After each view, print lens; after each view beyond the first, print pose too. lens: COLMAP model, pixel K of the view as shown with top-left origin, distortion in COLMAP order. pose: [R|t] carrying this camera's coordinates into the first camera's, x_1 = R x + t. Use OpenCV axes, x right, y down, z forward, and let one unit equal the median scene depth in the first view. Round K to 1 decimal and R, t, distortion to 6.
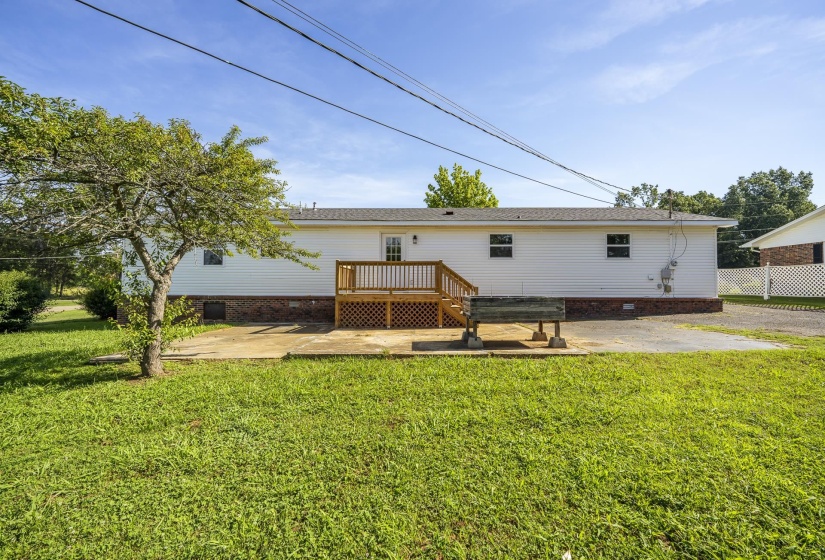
lens RADIAL K [[327.9, 0, 413.4], [0, 327.9, 282.4], [0, 0, 1]] dist [-0.009362, 0.000058]
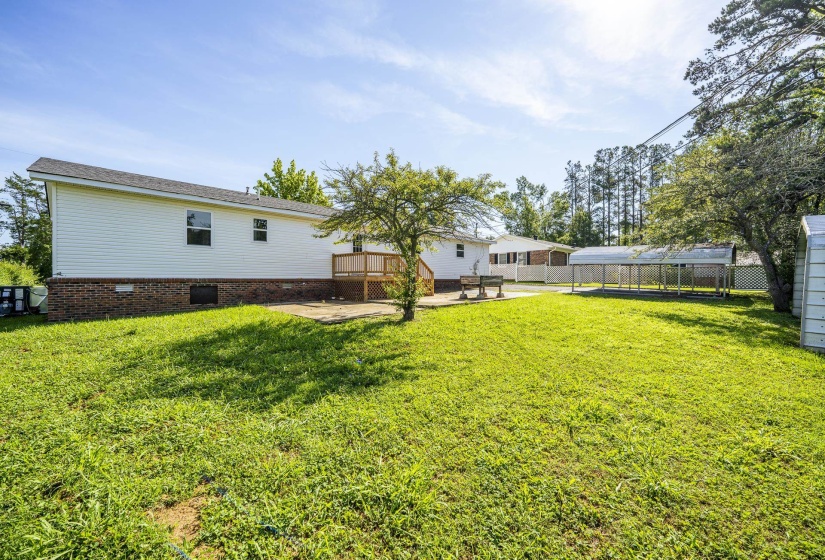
lens RADIAL K [[327.9, 0, 406.7], [0, 327.9, 279.4], [0, 0, 1]] dist [-0.009362, 0.000058]
pose [[0.689788, -0.006449, 0.723982, -0.894436], [-0.012014, 0.999721, 0.020352, 0.016617], [-0.723911, -0.022737, 0.689518, -0.070901]]
